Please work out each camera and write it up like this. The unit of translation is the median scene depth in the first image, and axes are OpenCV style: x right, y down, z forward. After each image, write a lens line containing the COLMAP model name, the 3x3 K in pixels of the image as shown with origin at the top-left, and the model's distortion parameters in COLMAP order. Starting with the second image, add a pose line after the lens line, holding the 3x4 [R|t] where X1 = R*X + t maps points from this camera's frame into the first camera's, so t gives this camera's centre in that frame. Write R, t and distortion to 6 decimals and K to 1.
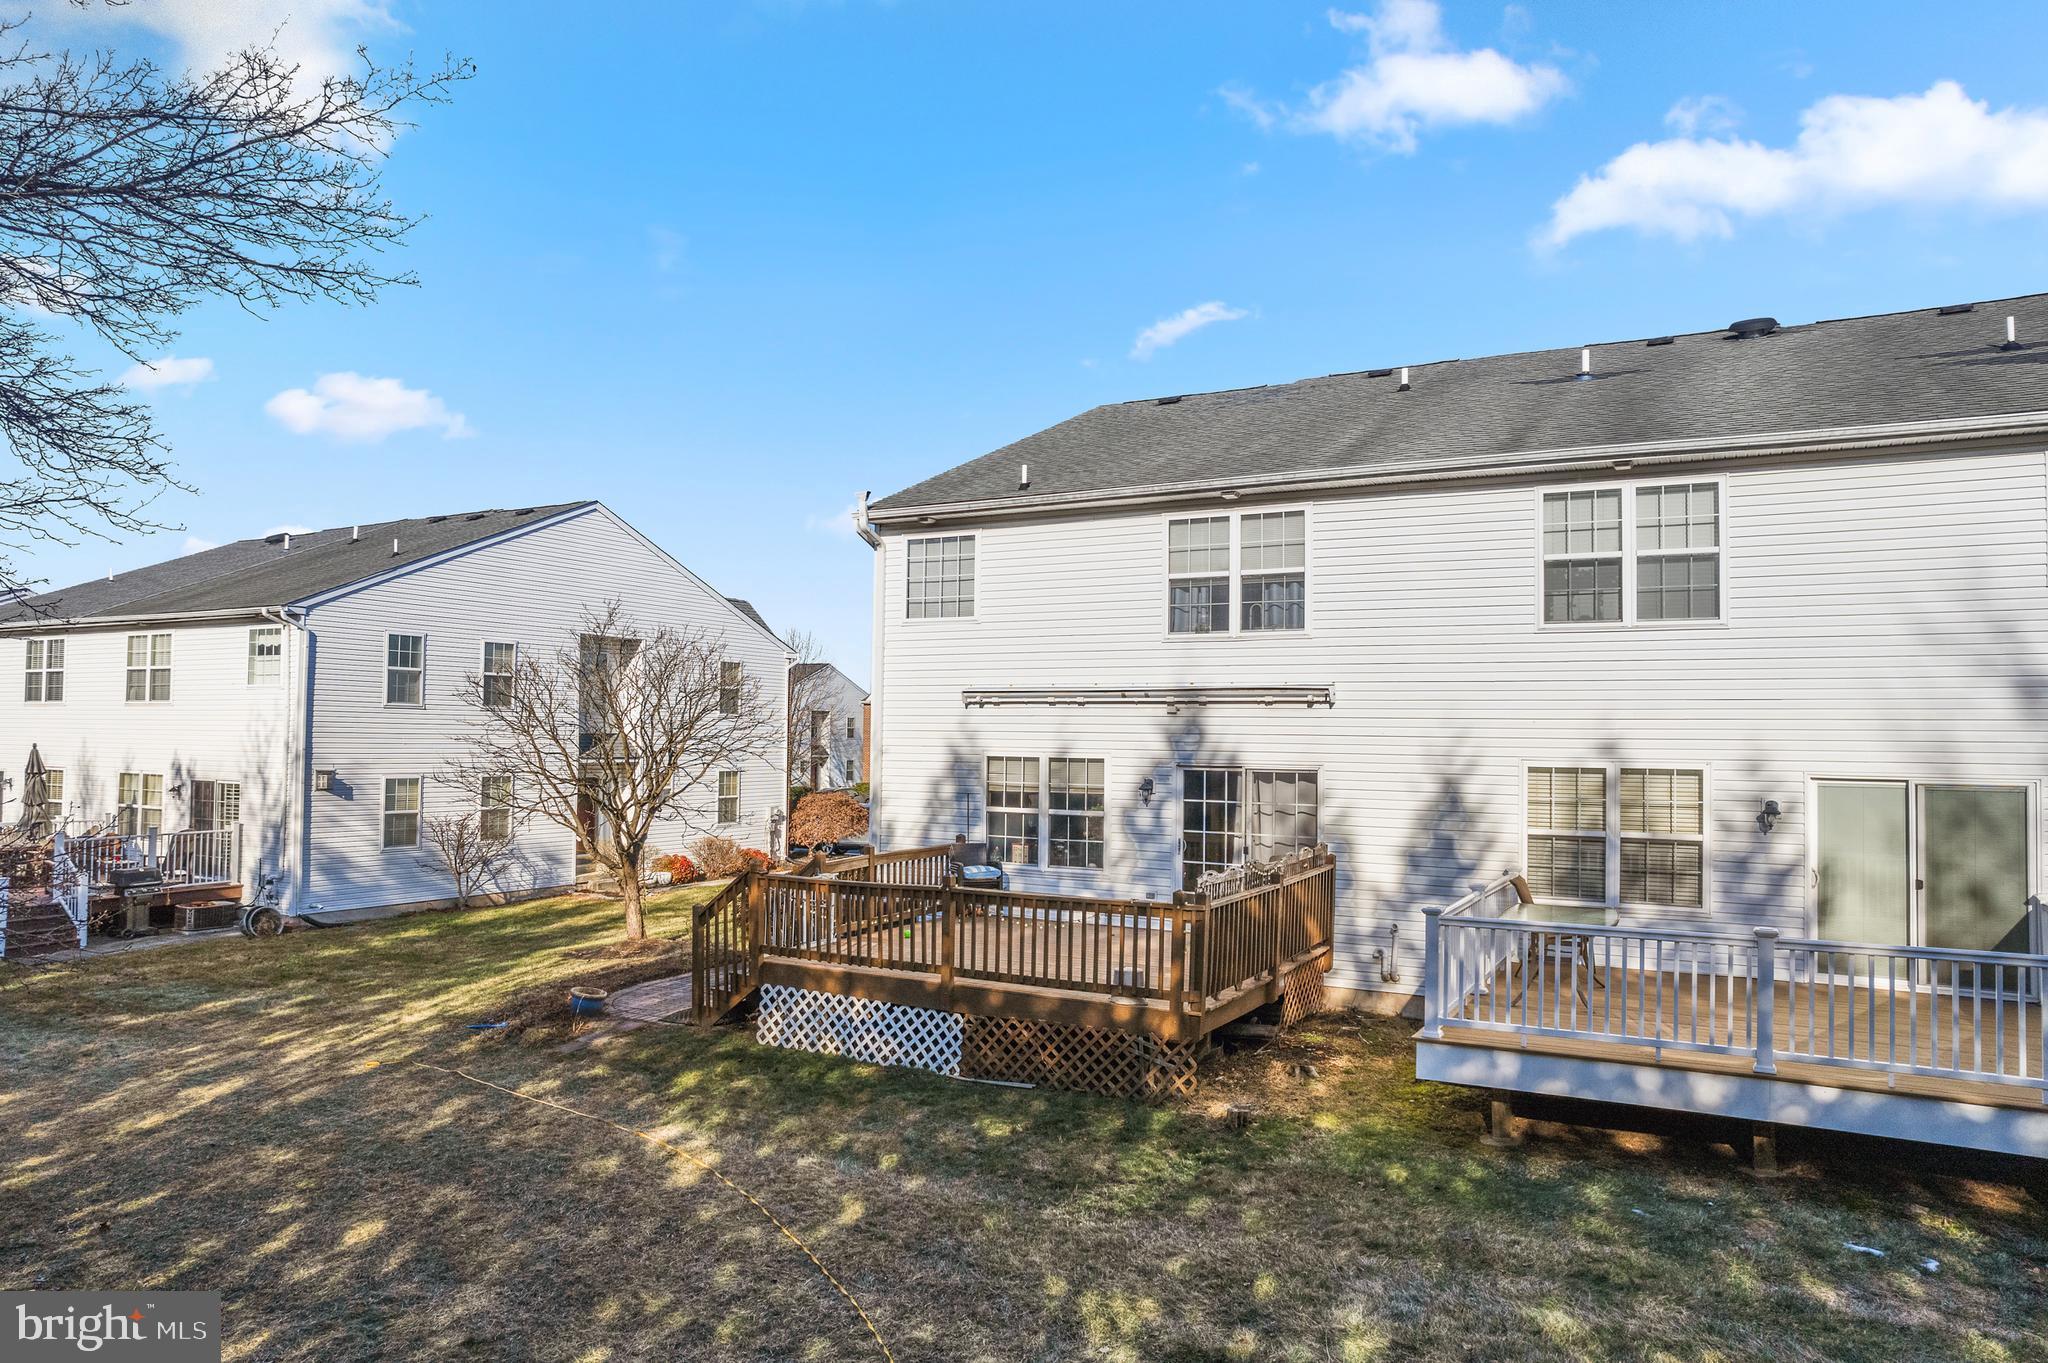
lens RADIAL K [[1317.6, 0, 1030.7], [0, 1317.6, 678.3], [0, 0, 1]] dist [-0.060547, 0.045602]
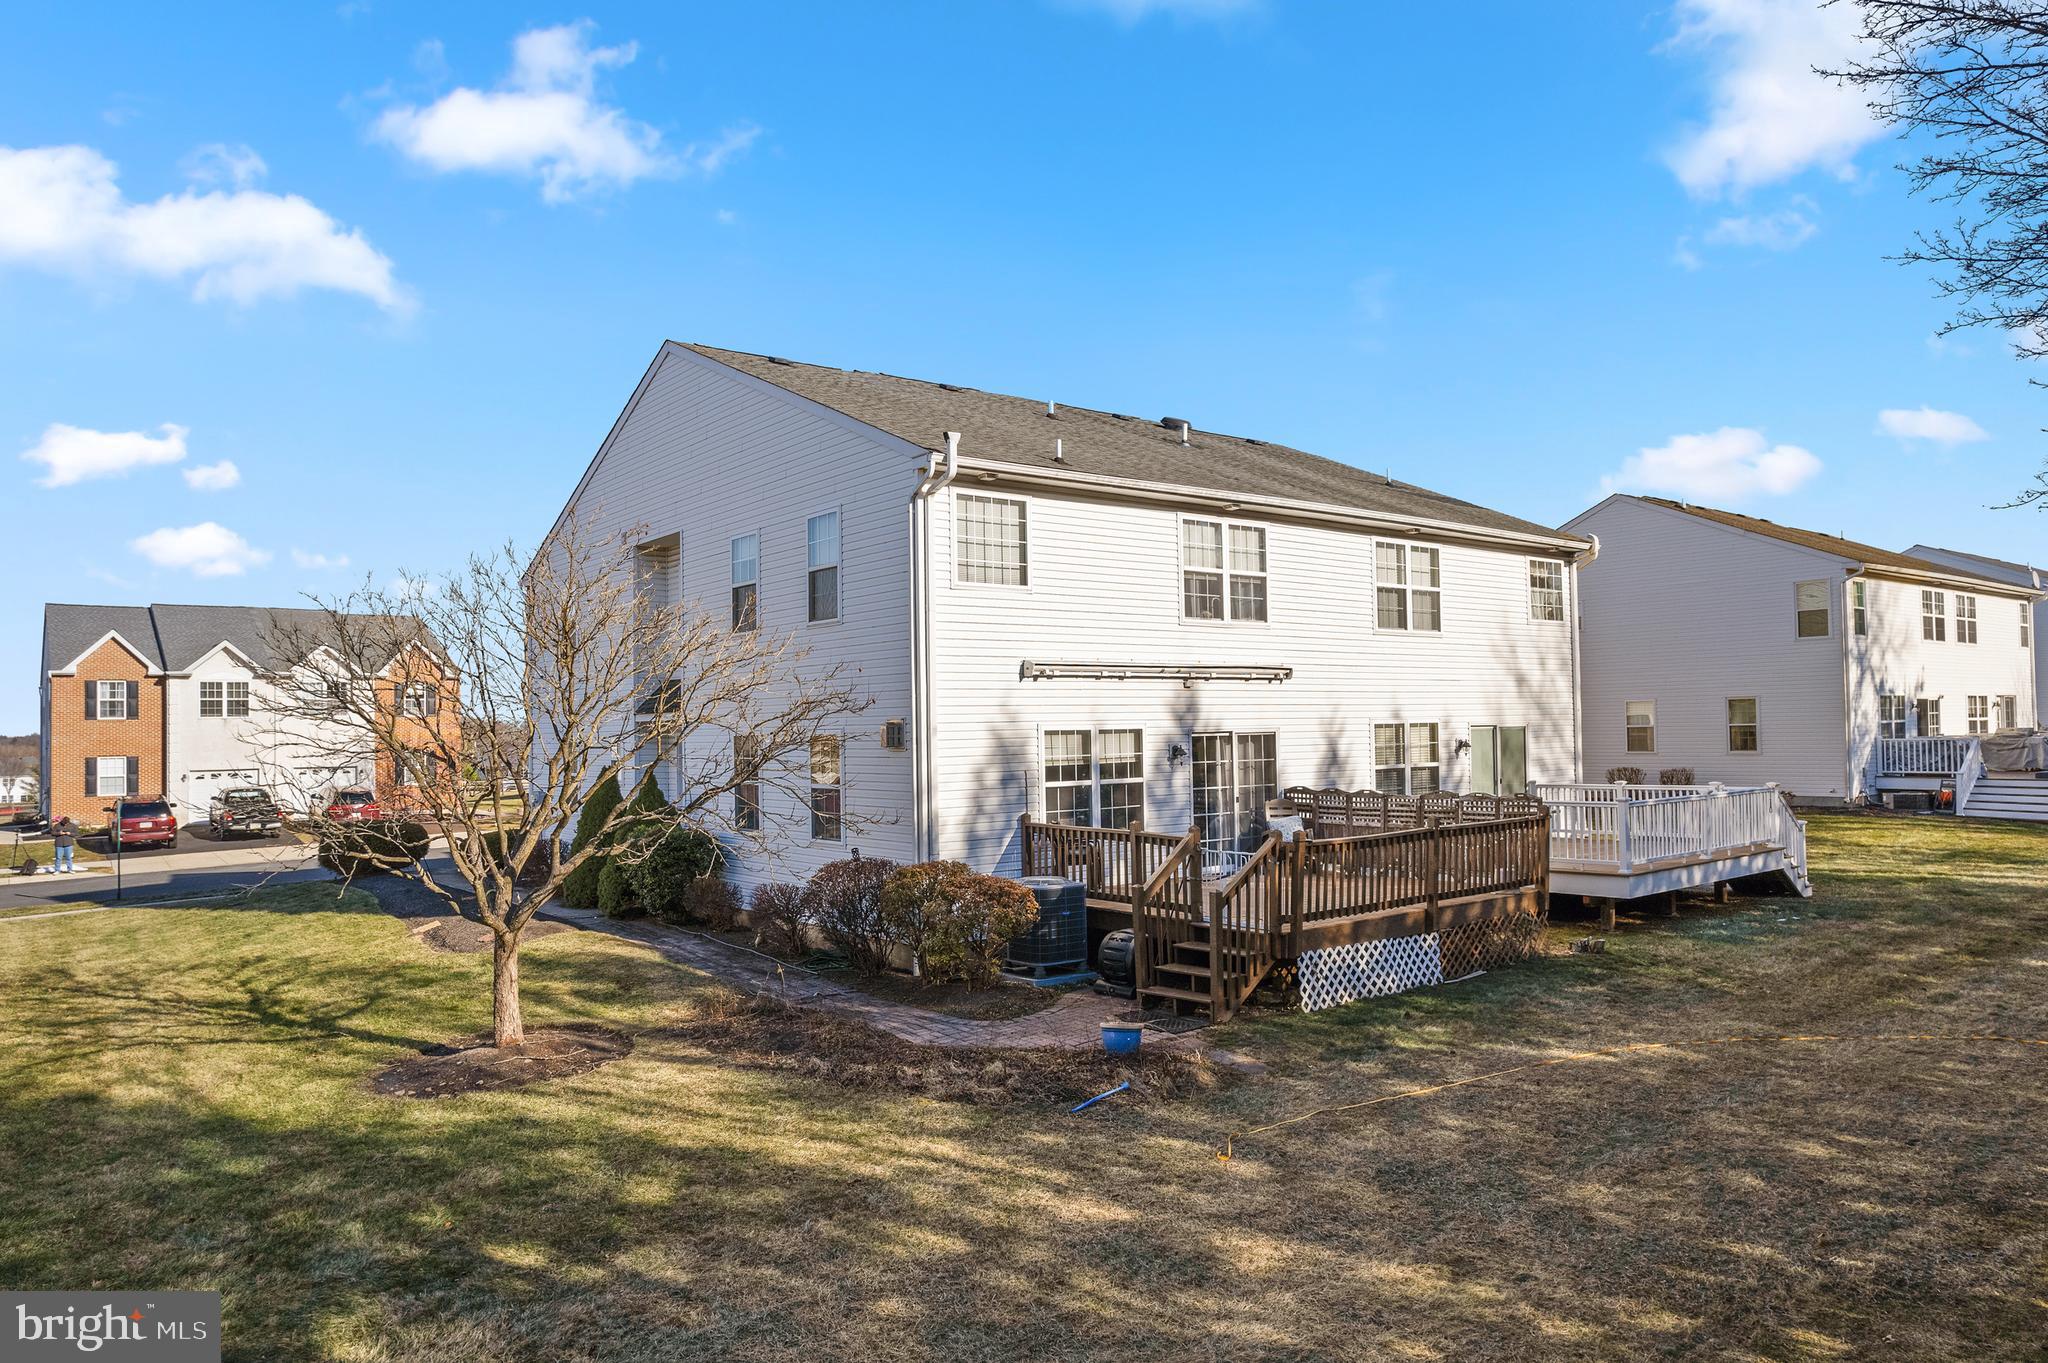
lens RADIAL K [[1317.6, 0, 1046.5], [0, 1317.6, 702.0], [0, 0, 1]] dist [-0.060547, 0.045602]
pose [[0.398024, -0.000613, 0.917375, -1.075379], [-0.017029, 0.999823, 0.008057, 0.034570], [-0.917217, -0.018829, 0.397943, 0.708253]]
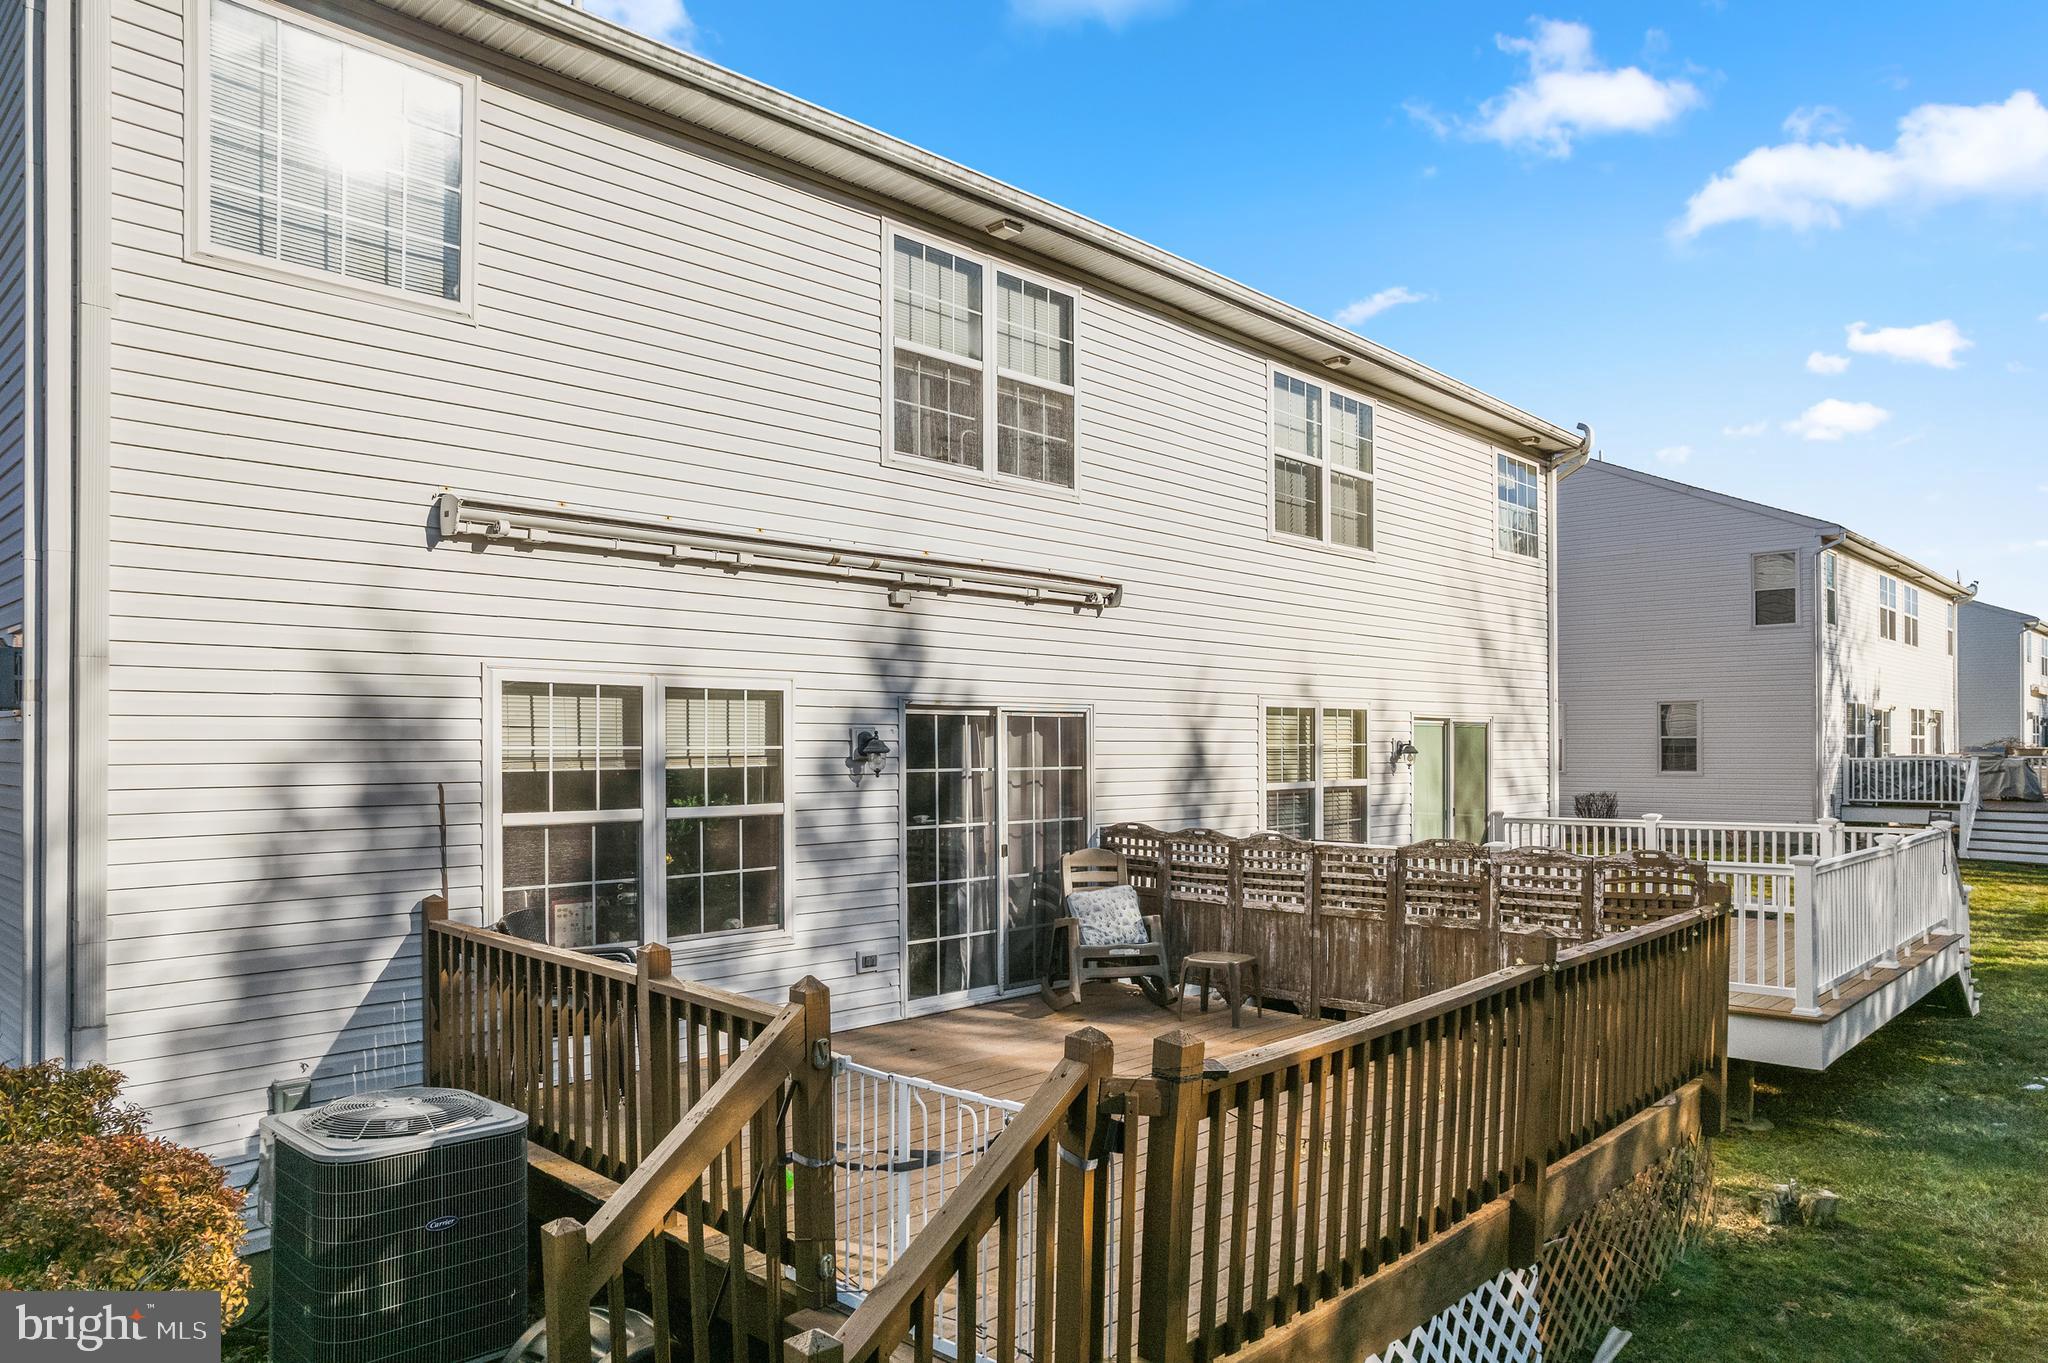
lens RADIAL K [[1317.6, 0, 1039.4], [0, 1317.6, 732.5], [0, 0, 1]] dist [-0.060547, 0.045602]
pose [[0.266300, -0.005126, 0.963877, -0.411969], [-0.037217, 0.999185, 0.015596, 0.072091], [-0.963171, -0.040026, 0.265892, 0.869594]]
